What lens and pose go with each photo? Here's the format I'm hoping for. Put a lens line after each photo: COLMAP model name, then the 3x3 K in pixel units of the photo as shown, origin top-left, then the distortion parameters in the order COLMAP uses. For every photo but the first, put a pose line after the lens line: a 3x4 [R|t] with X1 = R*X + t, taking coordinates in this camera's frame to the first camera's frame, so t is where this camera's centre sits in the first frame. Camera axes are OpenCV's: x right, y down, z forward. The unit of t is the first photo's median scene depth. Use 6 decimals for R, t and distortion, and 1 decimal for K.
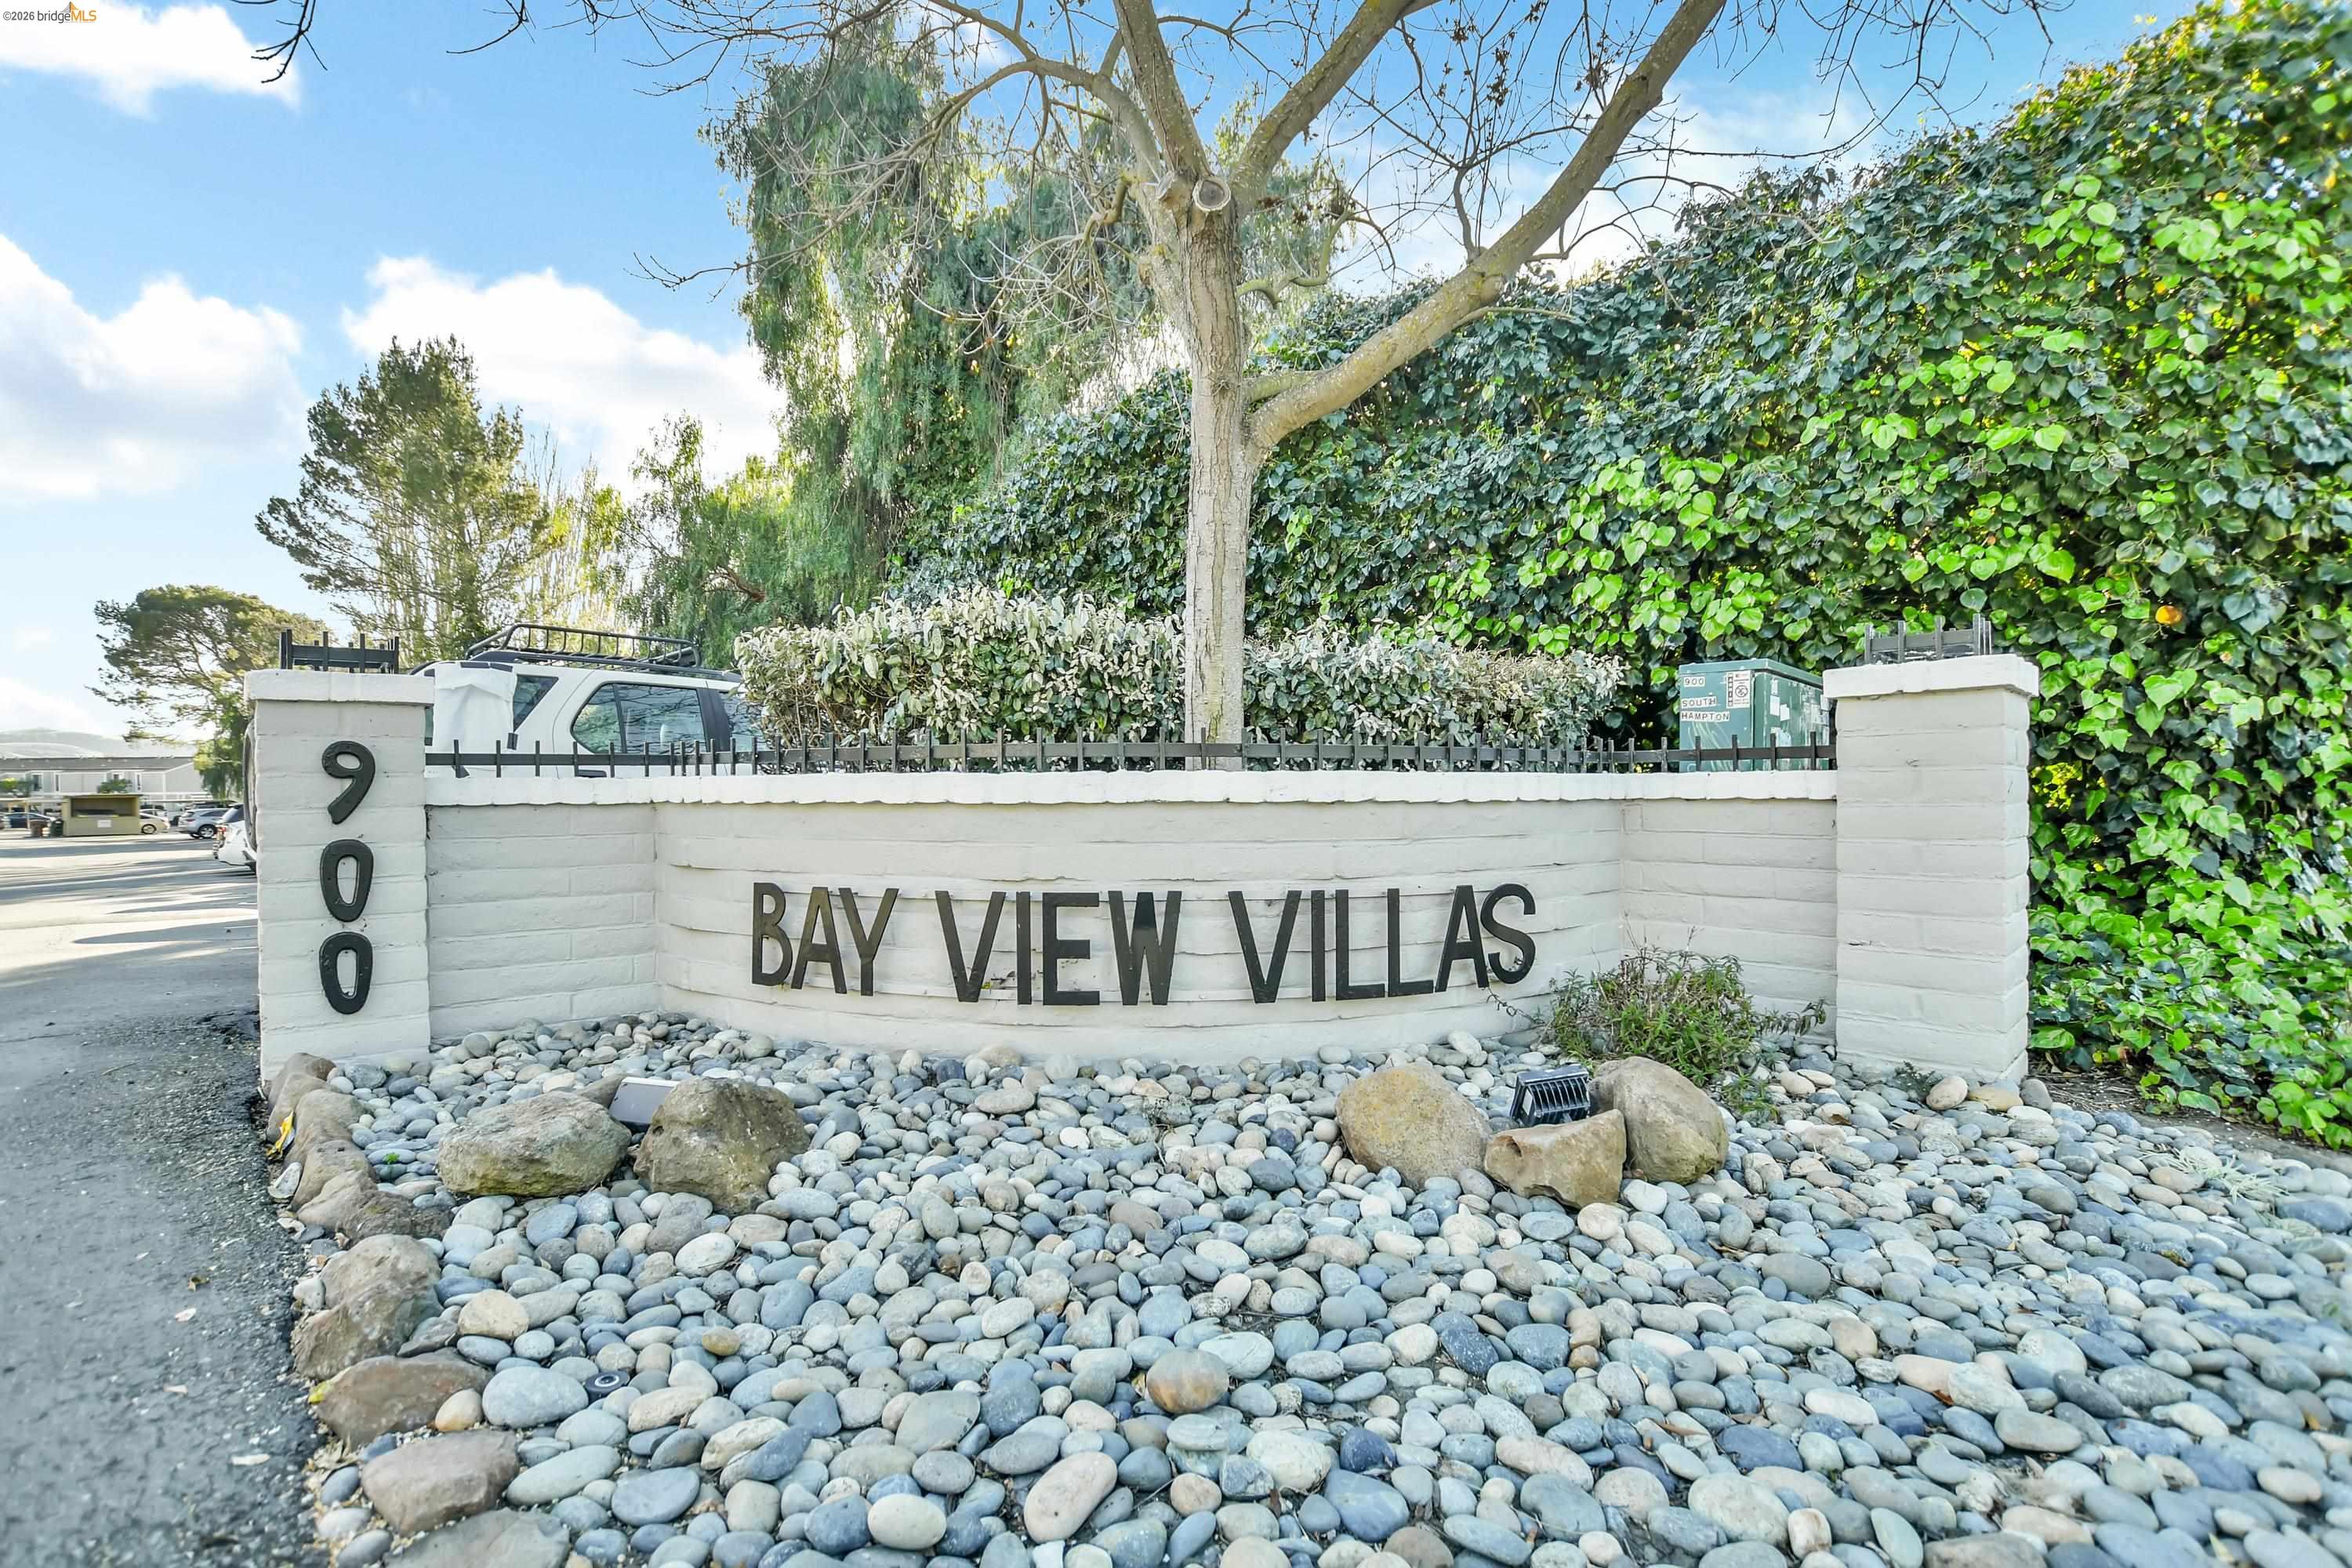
lens RADIAL K [[1093.8, 0, 1185.6], [0, 1093.8, 789.0], [0, 0, 1]] dist [-0.031441, 0.003189]
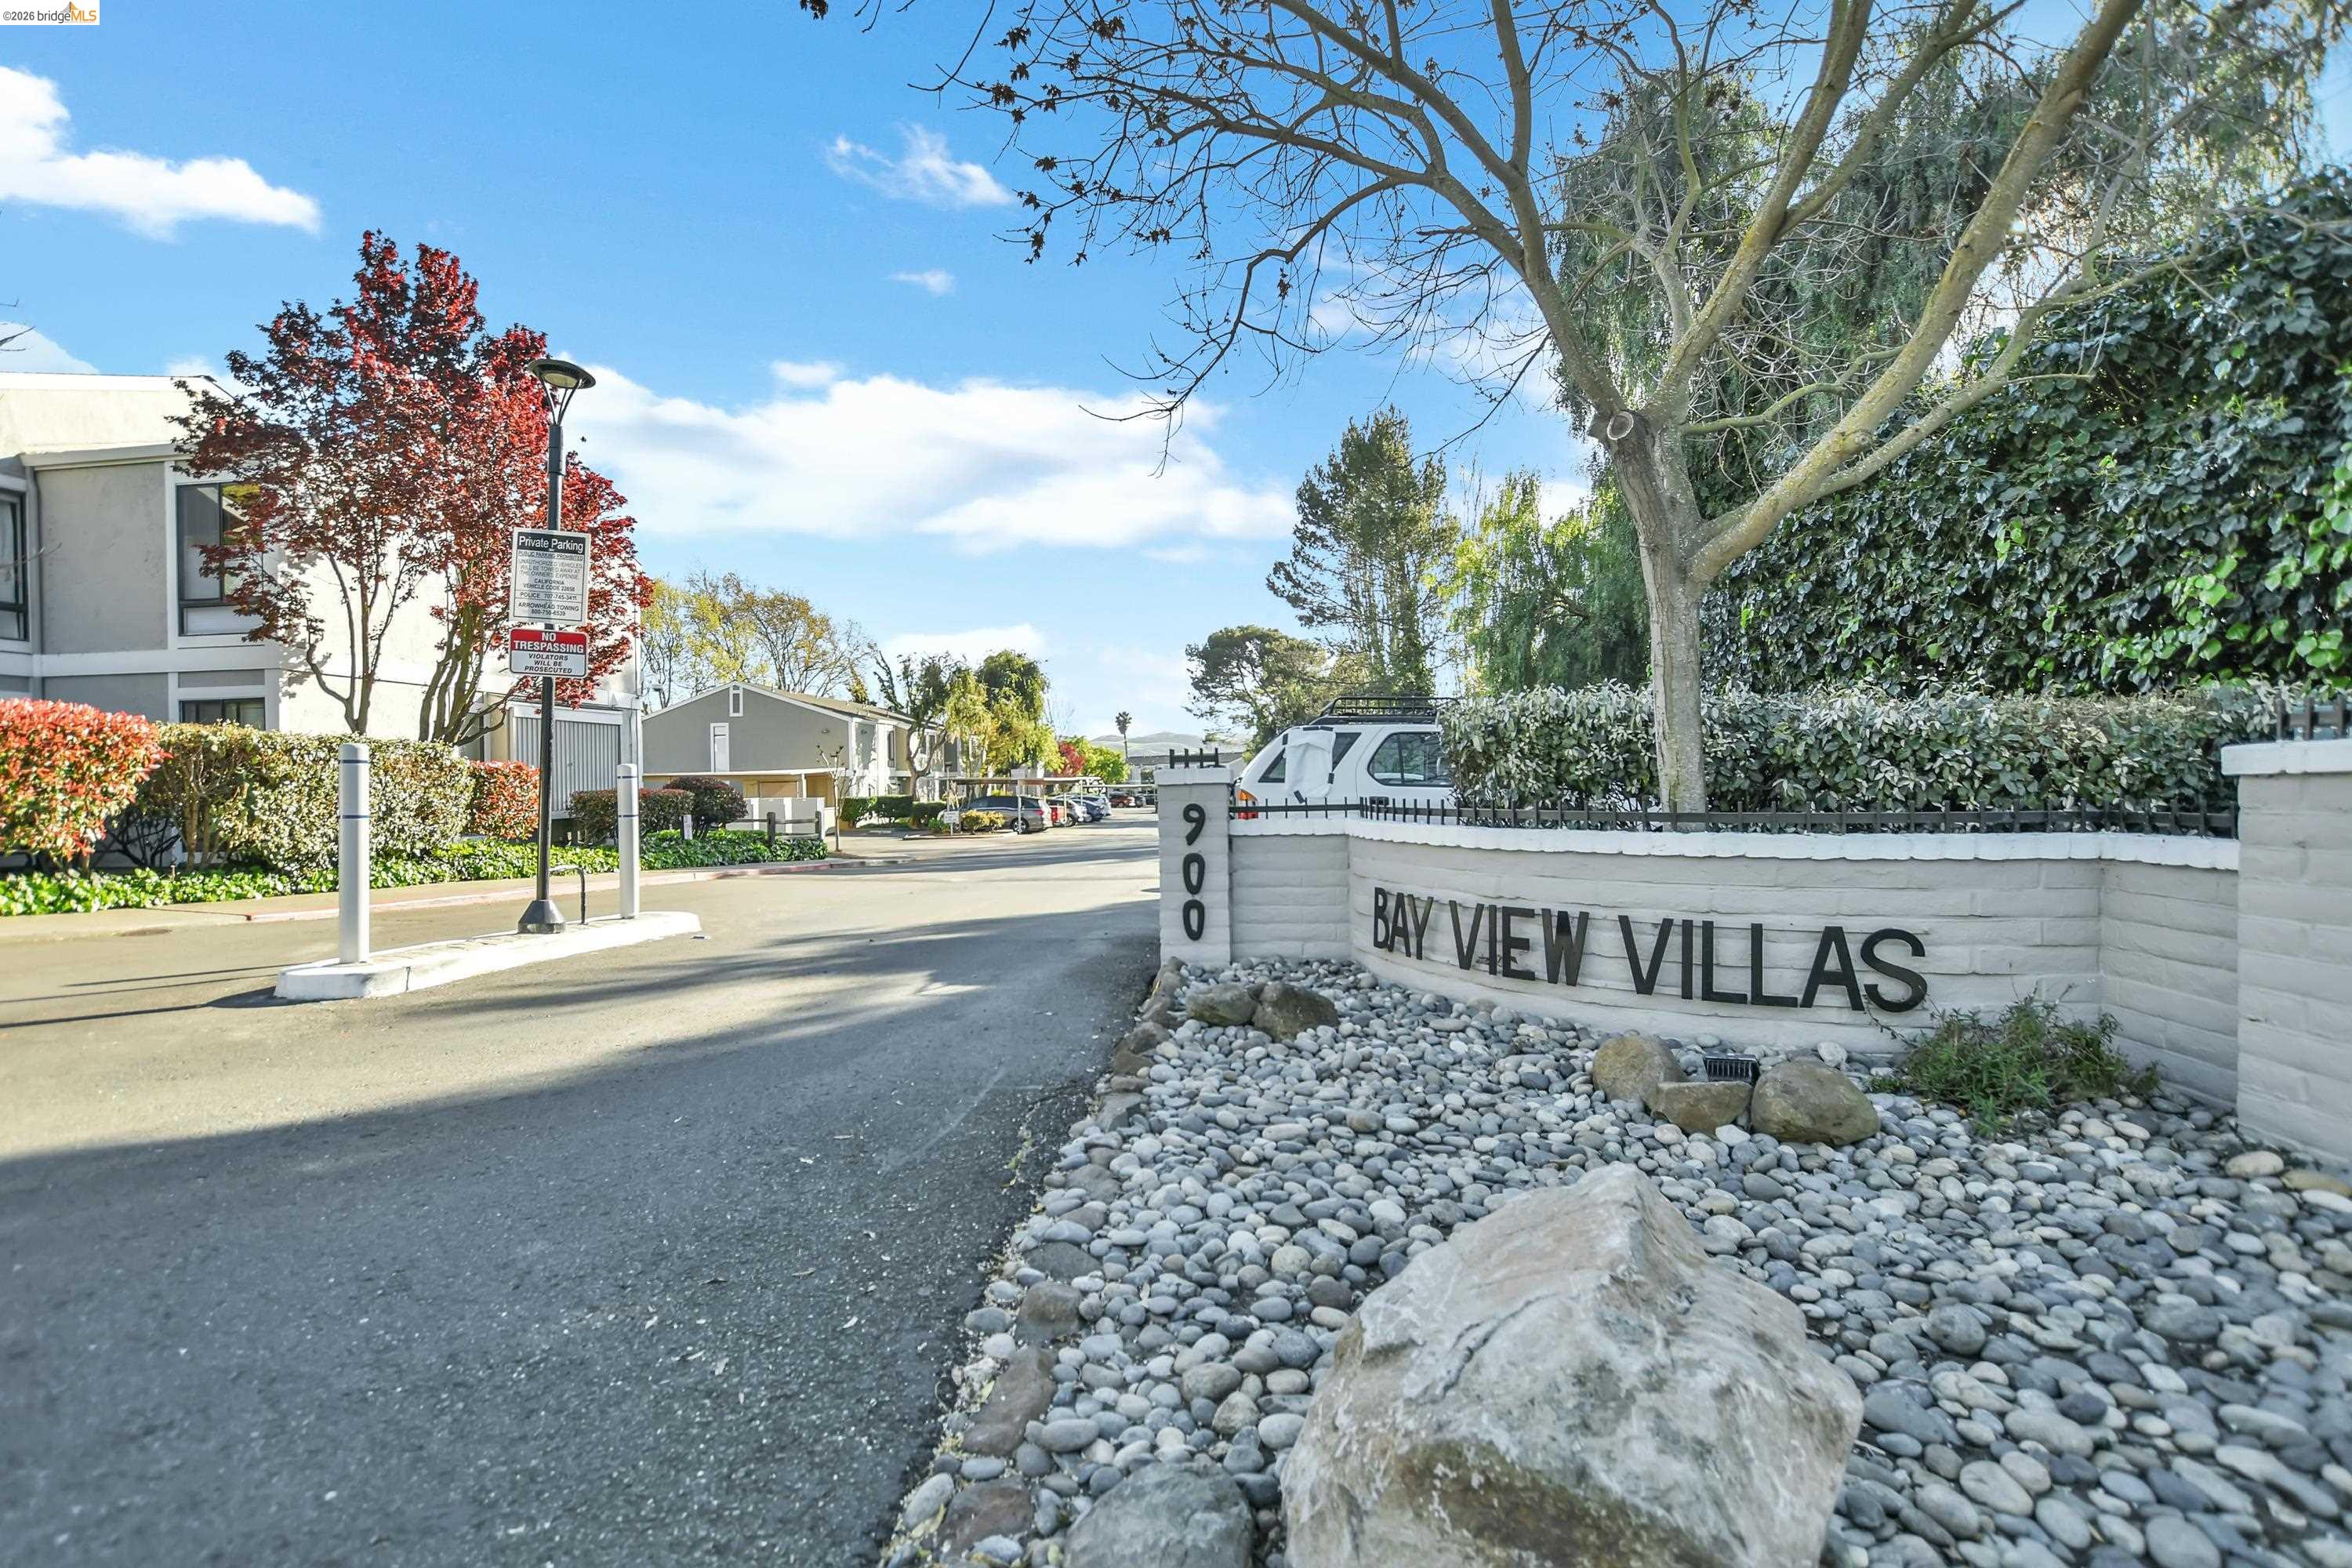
lens RADIAL K [[1093.8, 0, 1169.9], [0, 1093.8, 785.4], [0, 0, 1]] dist [-0.031441, 0.003189]
pose [[0.684698, -0.000887, -0.728826, 0.591370], [0.008524, 0.999941, 0.006791, -0.081725], [0.728777, -0.010862, 0.684665, -0.372637]]
